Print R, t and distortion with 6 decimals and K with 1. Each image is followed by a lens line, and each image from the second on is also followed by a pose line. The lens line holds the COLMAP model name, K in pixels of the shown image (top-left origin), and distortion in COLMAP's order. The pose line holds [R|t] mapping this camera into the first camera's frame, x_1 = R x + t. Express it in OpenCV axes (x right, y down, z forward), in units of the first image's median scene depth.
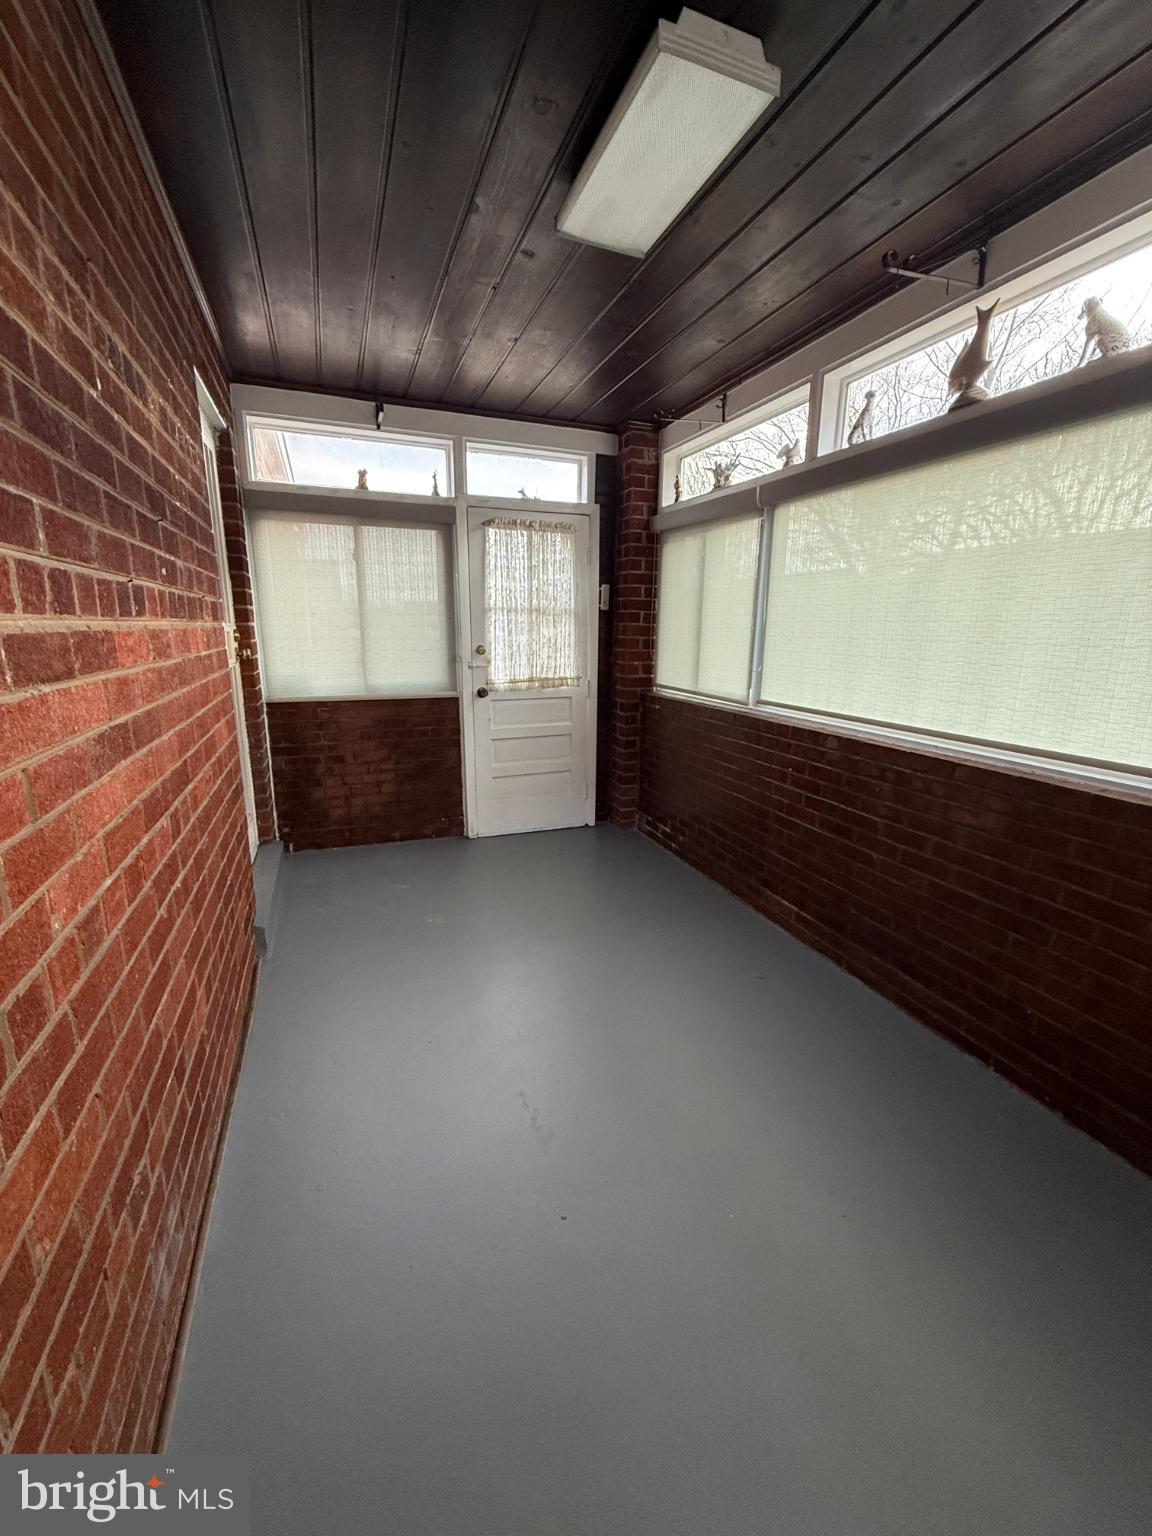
lens RADIAL K [[610.1, 0, 581.7], [0, 610.1, 768.8], [0, 0, 1]] dist [-0.000726, -0.000592]
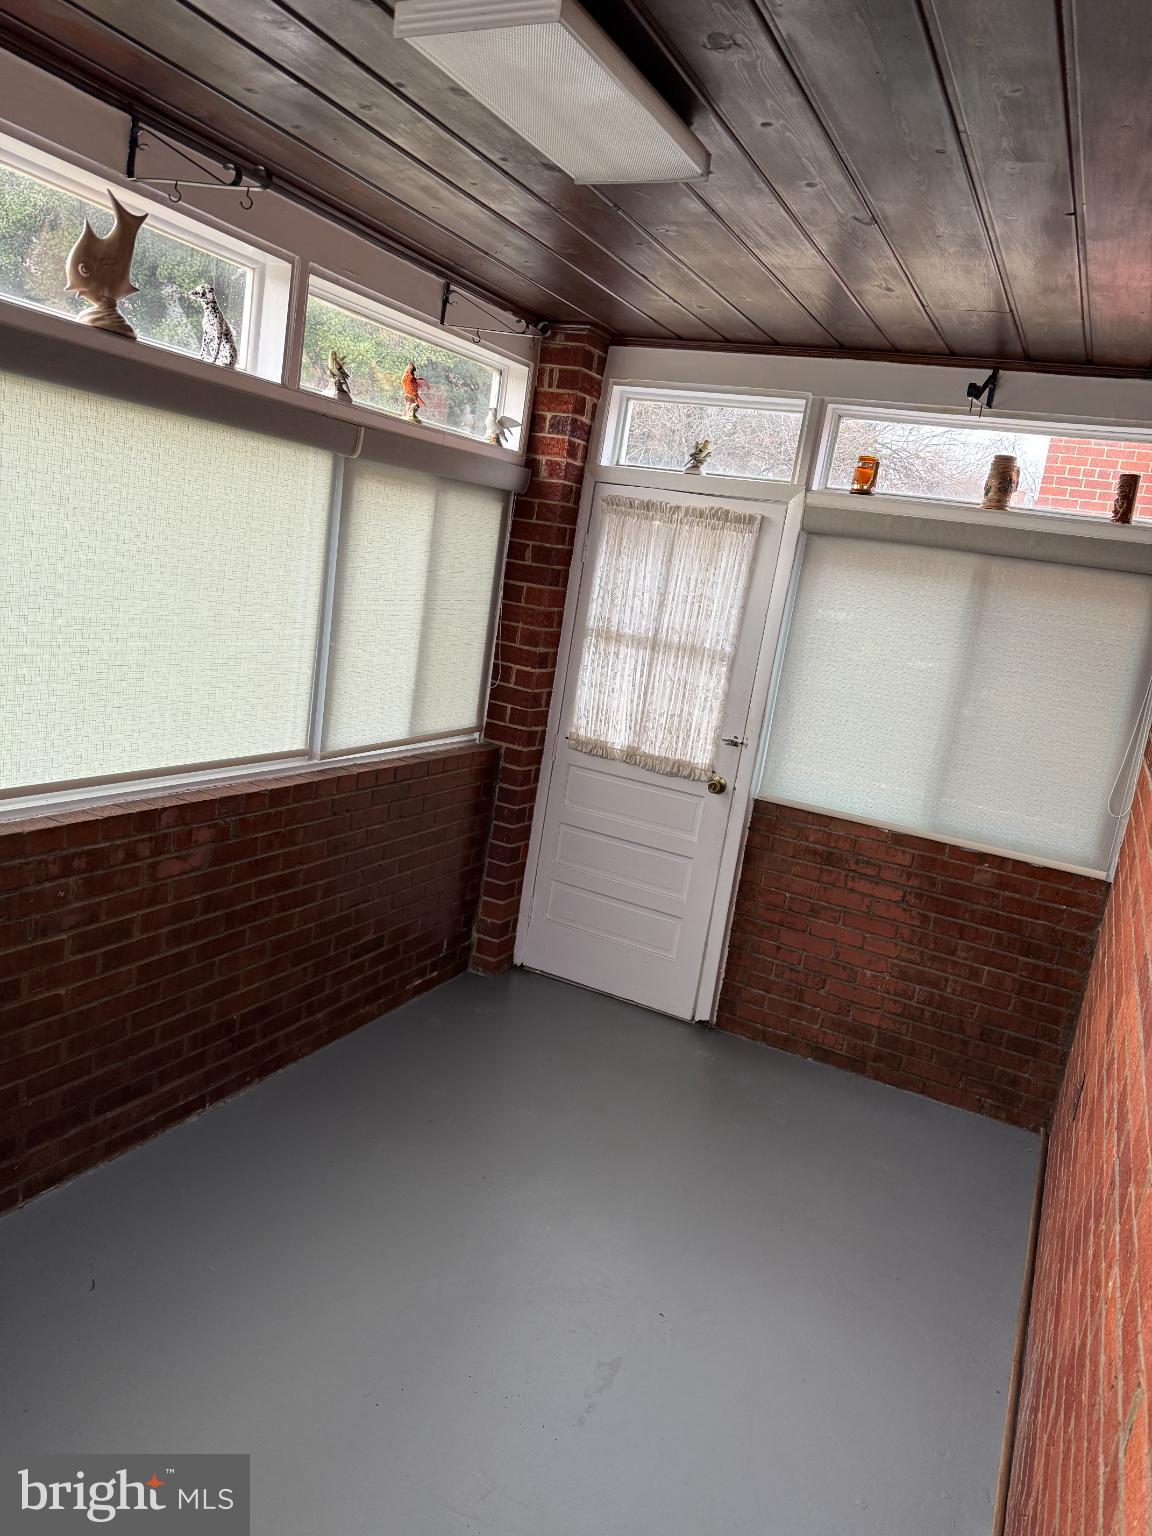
lens RADIAL K [[1071.8, 0, 571.5], [0, 1071.8, 779.4], [0, 0, 1]] dist [0.056800, -0.086278]
pose [[-0.648033, -0.252965, 0.718374, -0.743550], [0.028111, 0.934641, 0.354479, -0.541798], [-0.761093, 0.249909, -0.598568, 1.477640]]
